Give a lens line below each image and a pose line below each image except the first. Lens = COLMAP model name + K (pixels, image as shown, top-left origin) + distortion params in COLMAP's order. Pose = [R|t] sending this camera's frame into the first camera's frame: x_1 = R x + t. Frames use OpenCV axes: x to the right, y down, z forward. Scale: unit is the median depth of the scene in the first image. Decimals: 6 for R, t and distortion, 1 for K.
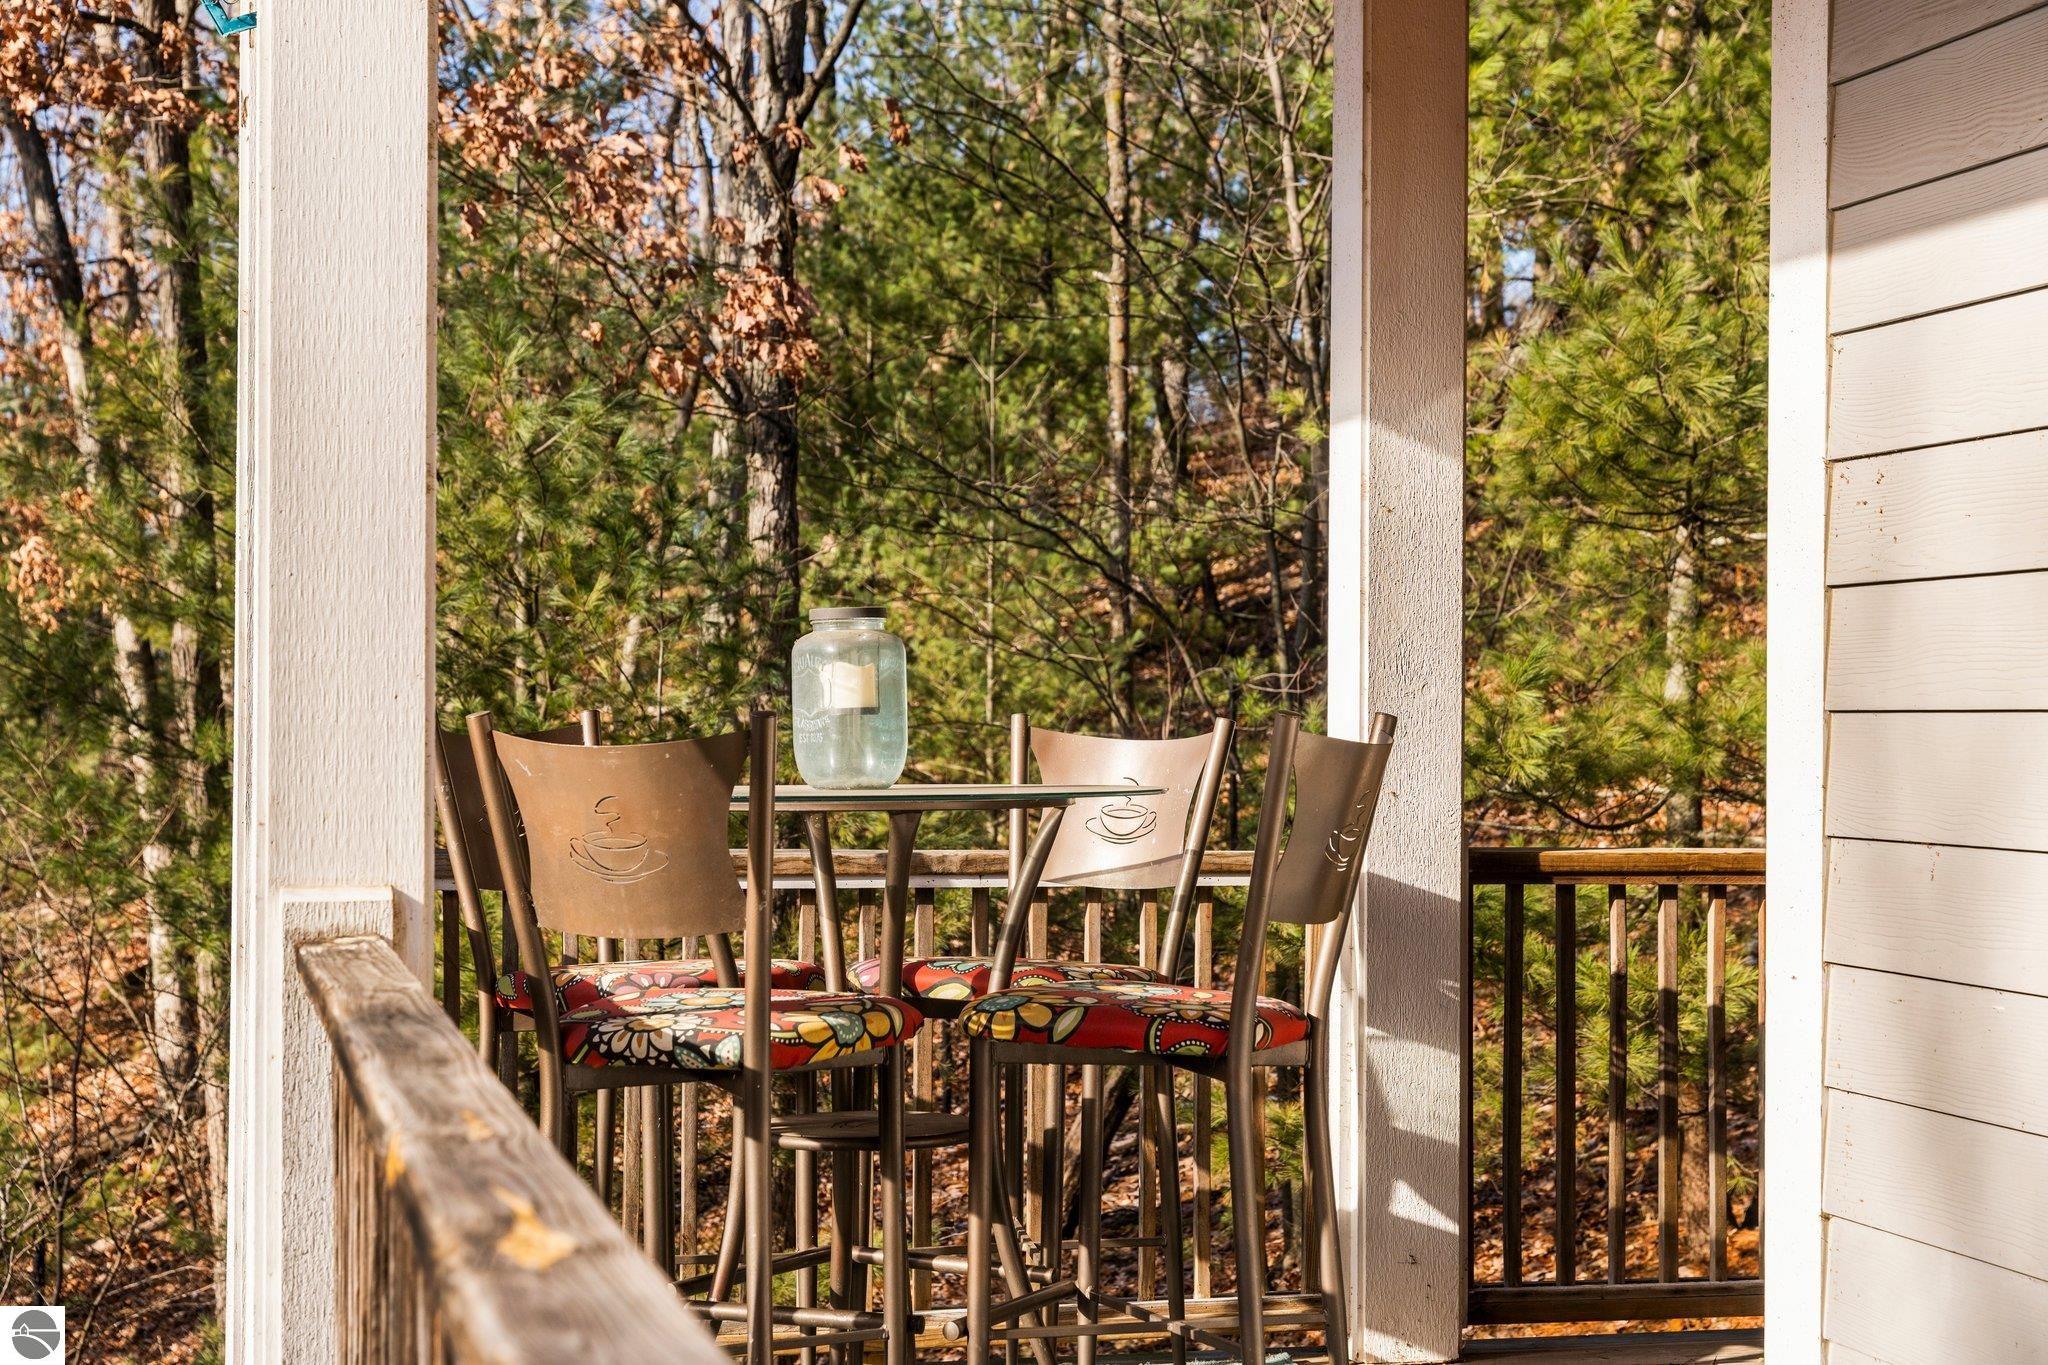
lens RADIAL K [[3283.2, 0, 1024.0], [0, 3283.2, 682.5], [0, 0, 1]] dist [0.020305, 0.020409]
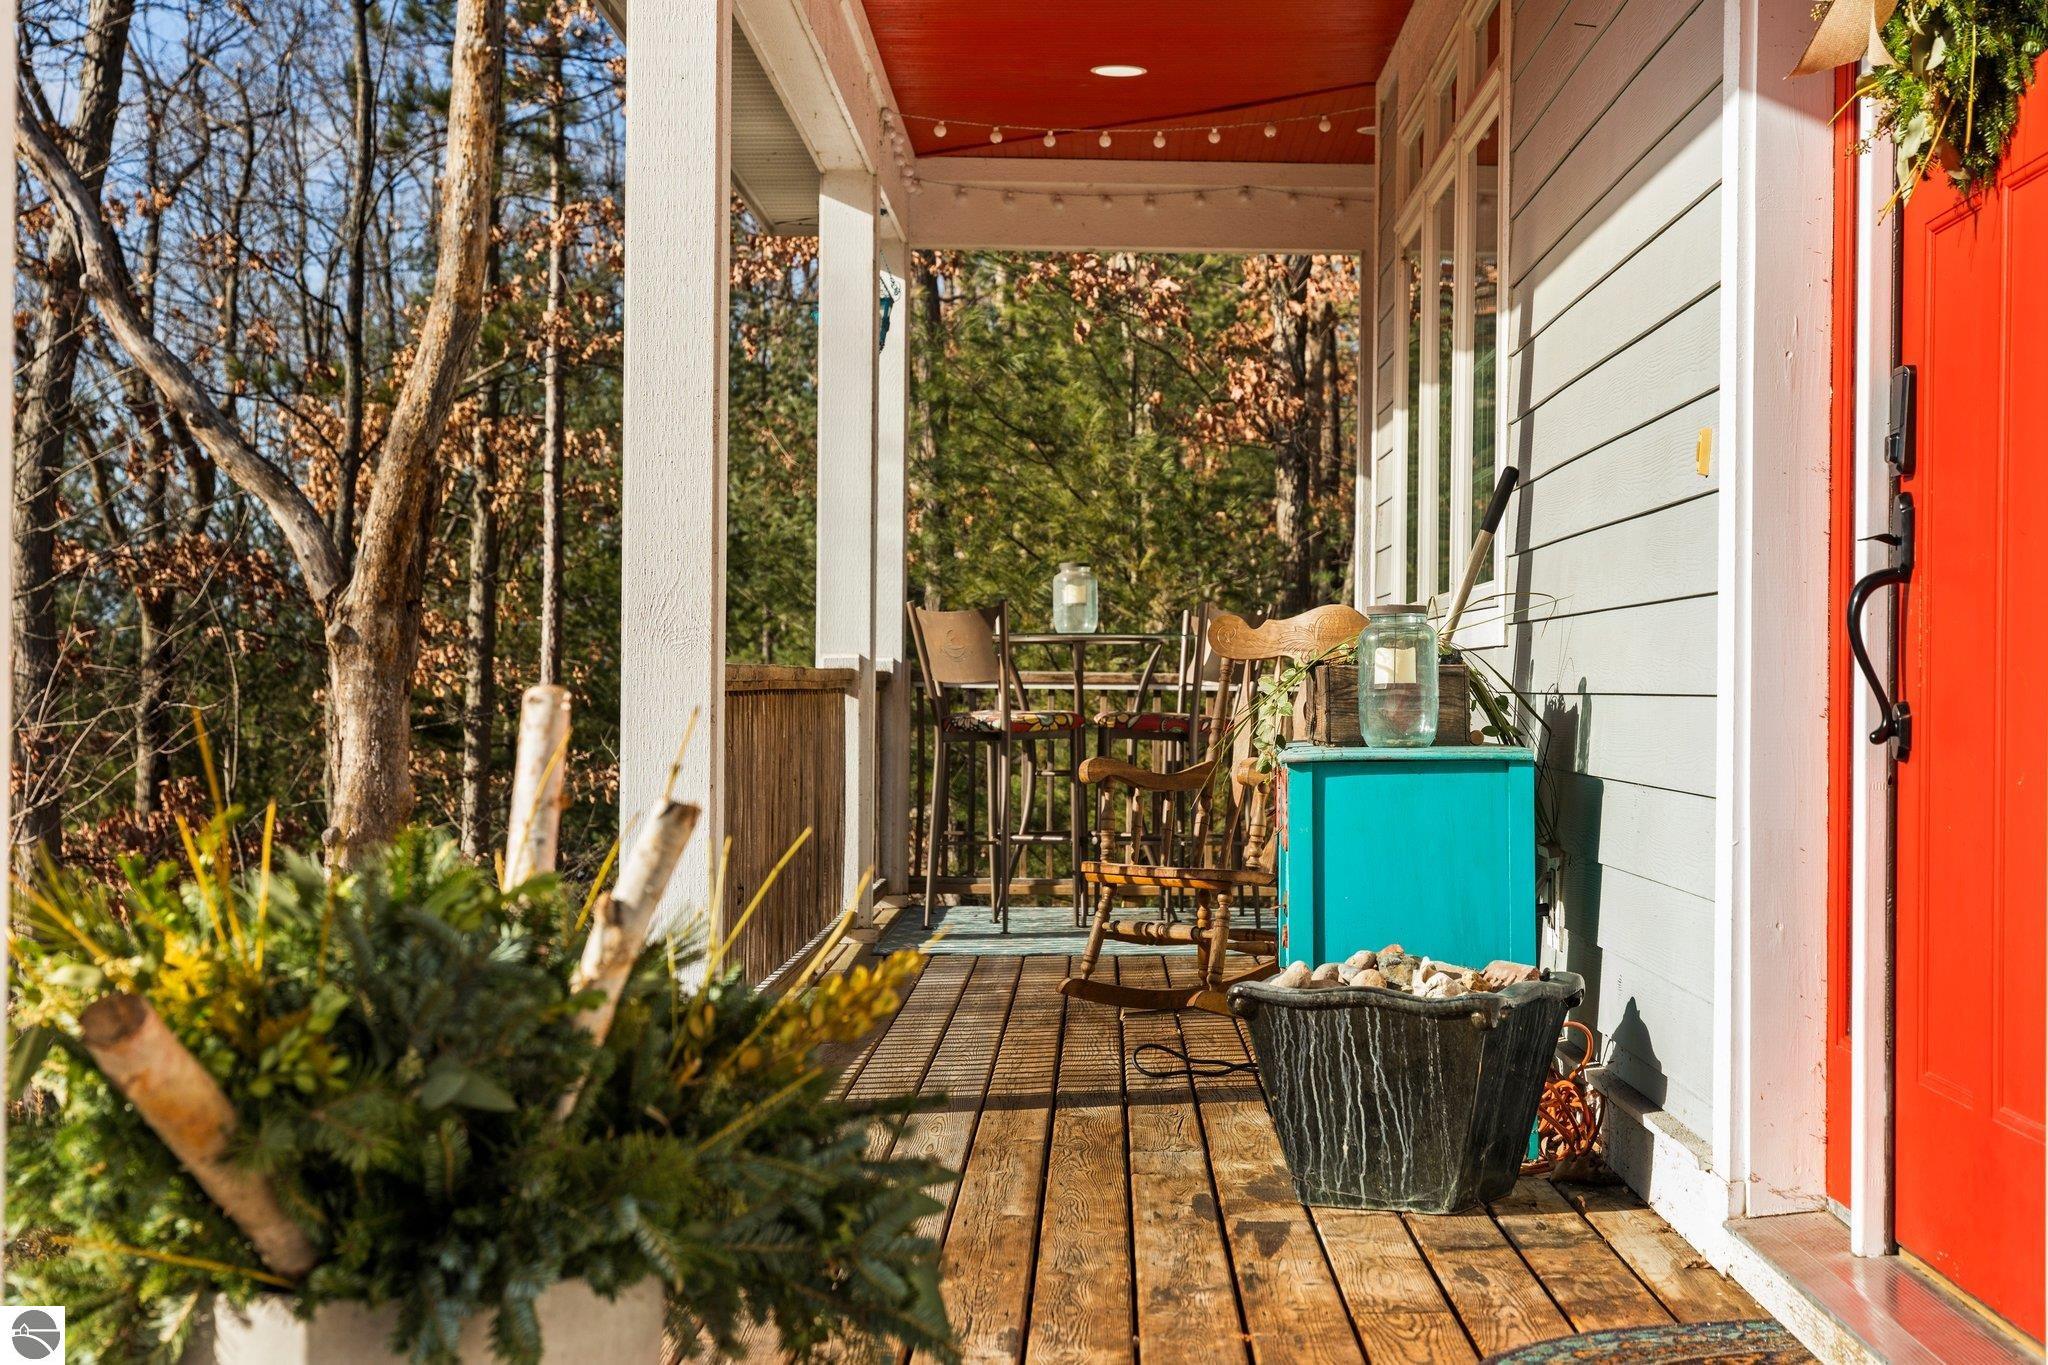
lens RADIAL K [[3602.4, 0, 1024.0], [0, 3602.4, 682.5], [0, 0, 1]] dist [-0.002977, 0.141080]
pose [[0.963237, 0.005890, -0.268588, 0.385222], [-0.004537, 0.999974, 0.005659, 0.031660], [0.268614, -0.004233, 0.963239, -0.981831]]
